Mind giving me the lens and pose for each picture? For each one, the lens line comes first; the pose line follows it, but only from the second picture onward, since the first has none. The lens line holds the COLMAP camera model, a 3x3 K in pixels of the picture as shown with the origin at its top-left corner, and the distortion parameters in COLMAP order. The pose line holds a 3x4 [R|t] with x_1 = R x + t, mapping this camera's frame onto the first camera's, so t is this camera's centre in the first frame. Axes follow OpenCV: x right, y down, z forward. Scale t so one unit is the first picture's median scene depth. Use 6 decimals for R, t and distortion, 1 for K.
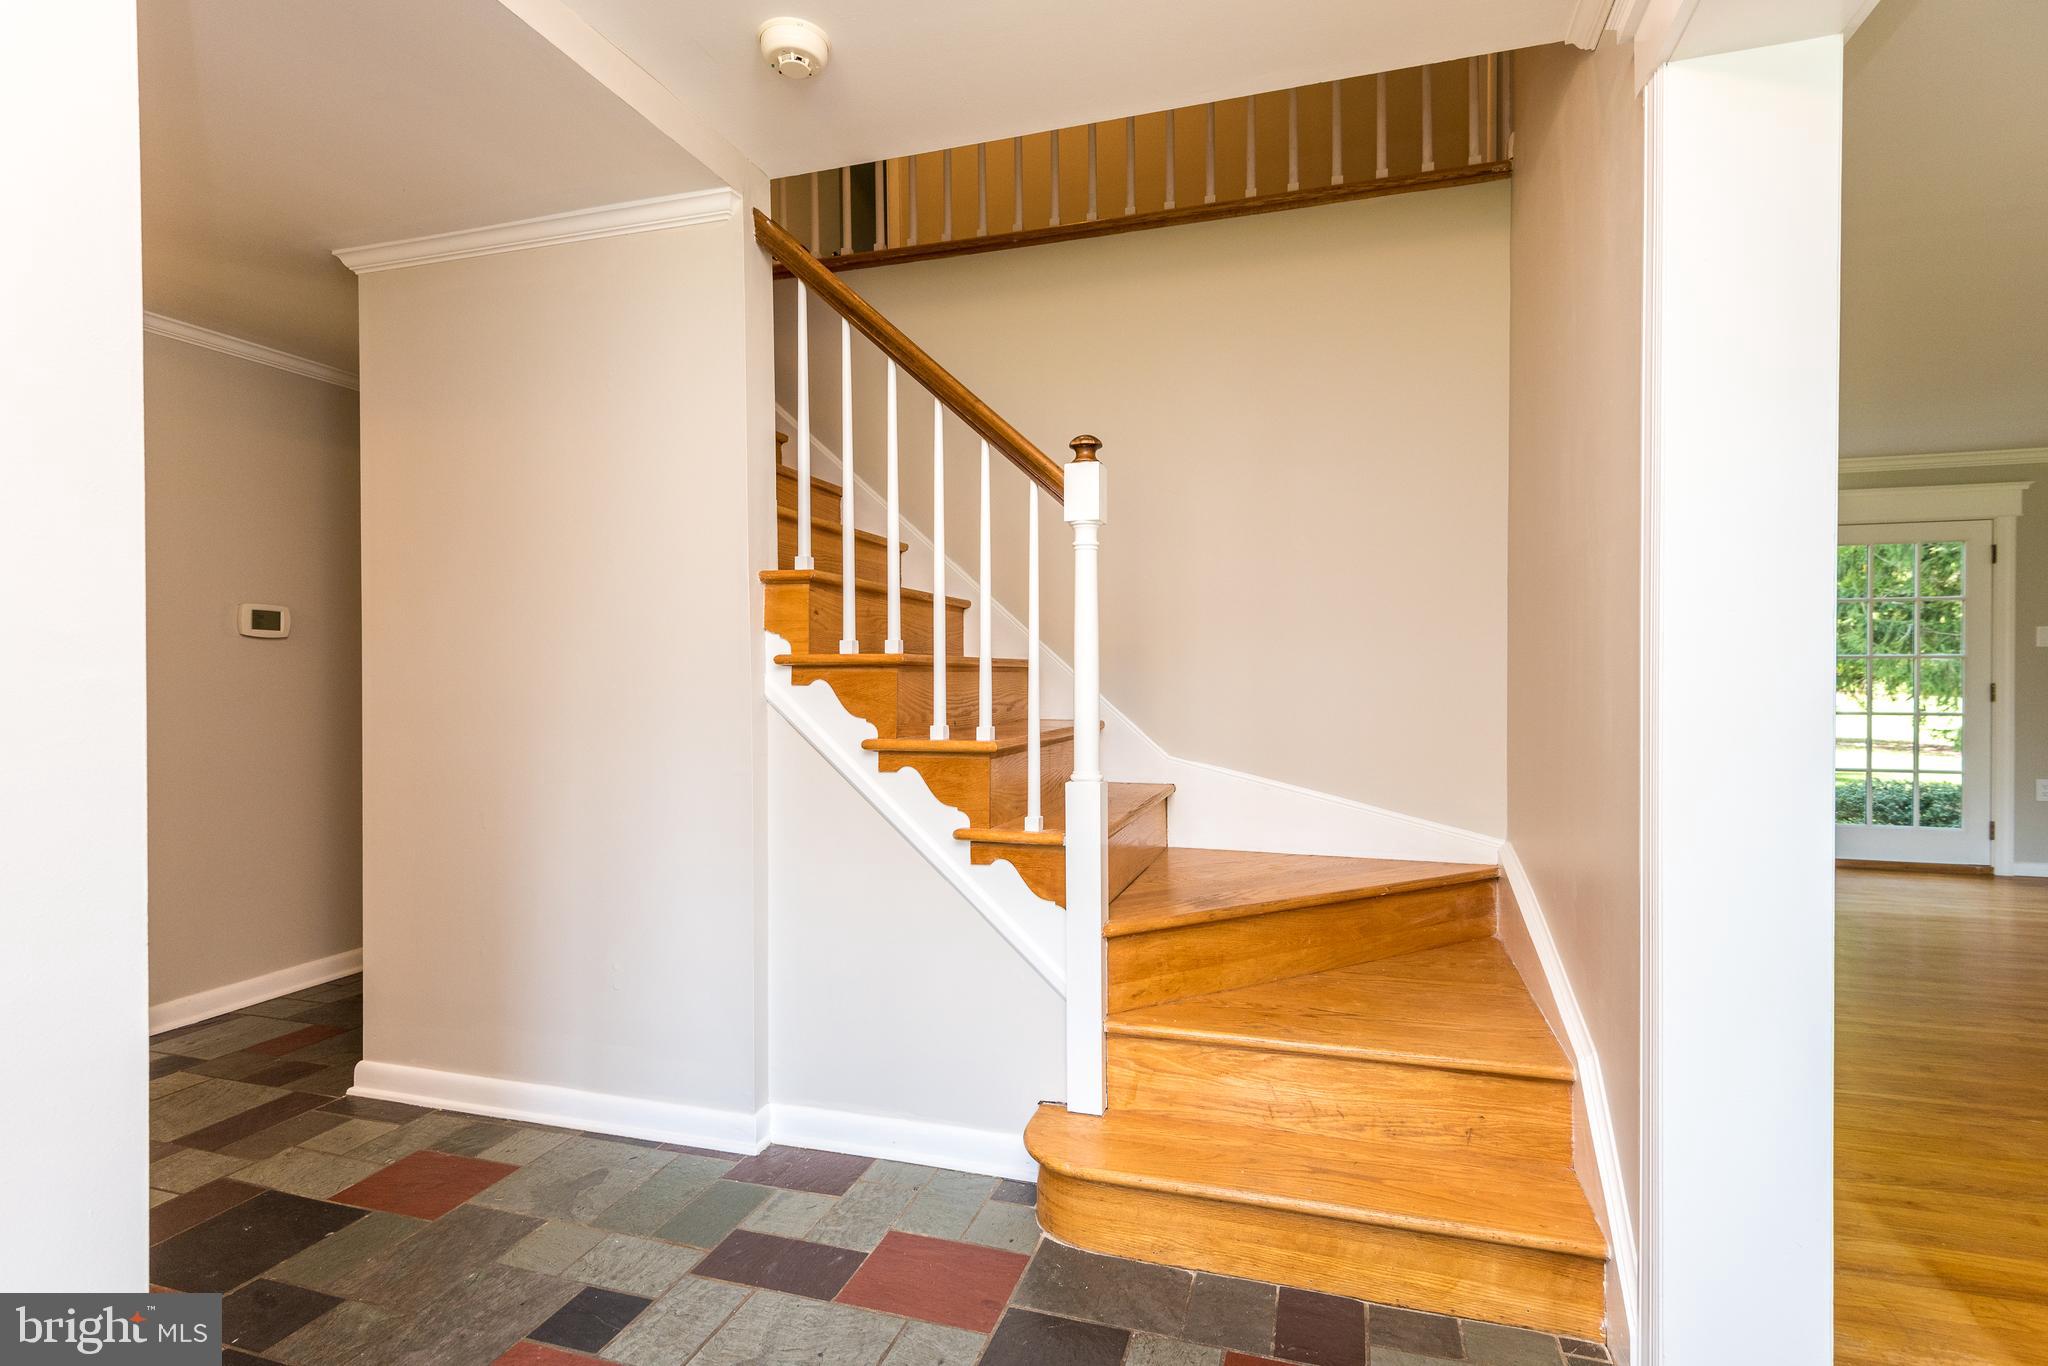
lens RADIAL K [[973.5, 0, 1021.6], [0, 973.5, 679.8], [0, 0, 1]] dist [0.011401, -0.007565]
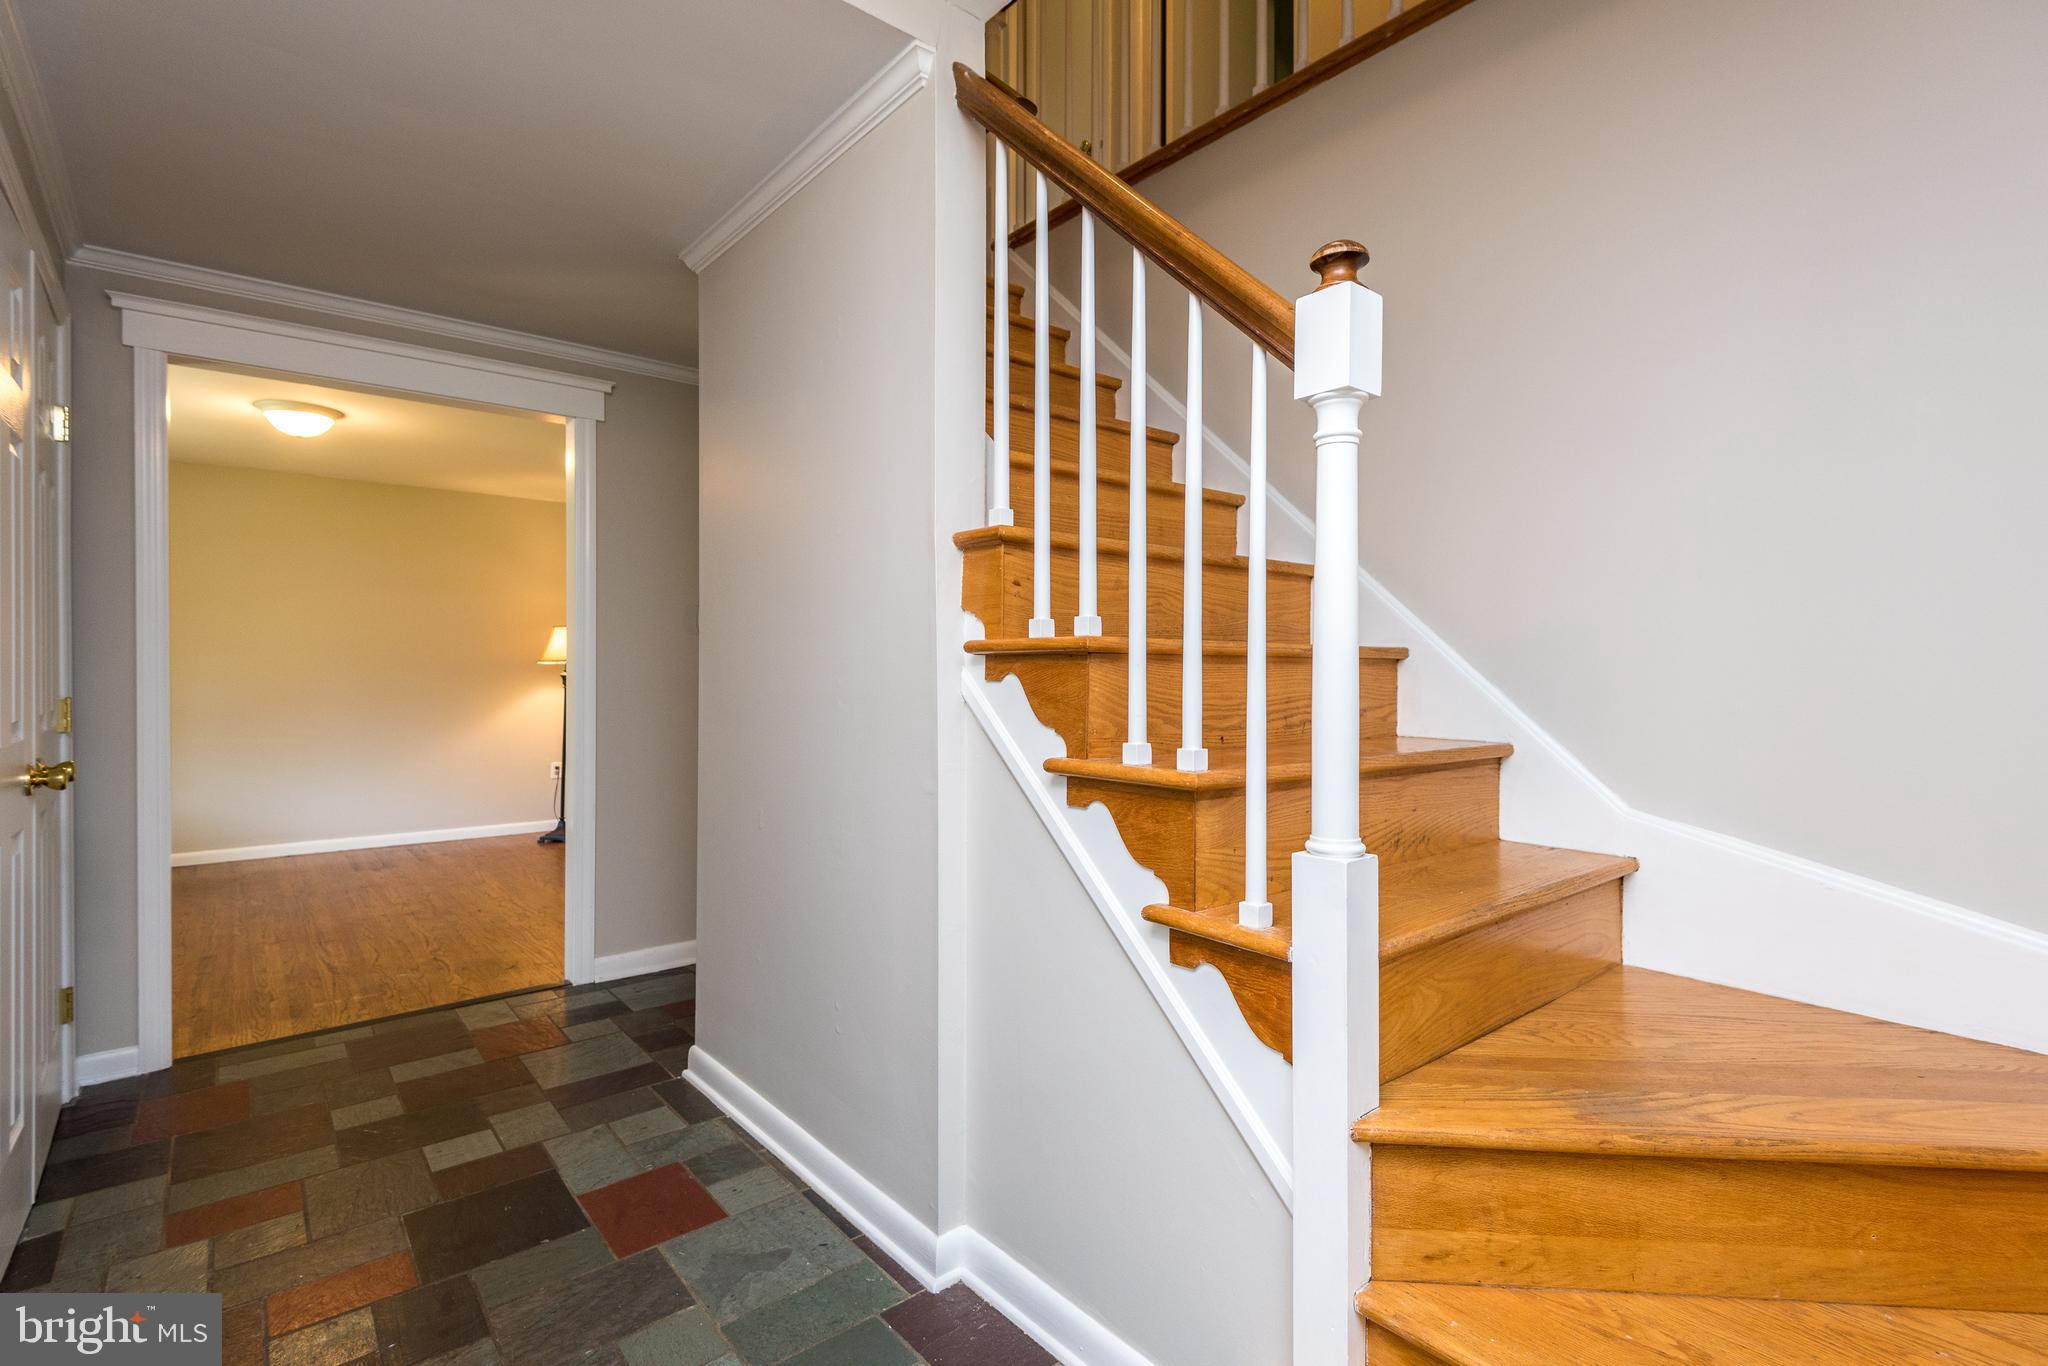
lens RADIAL K [[973.5, 0, 1031.9], [0, 973.5, 676.5], [0, 0, 1]] dist [0.011401, -0.007565]
pose [[0.856336, 0.007601, -0.516362, 0.189994], [-0.010633, 0.999939, -0.002915, 0.004168], [0.516309, 0.007987, 0.856365, 0.387376]]
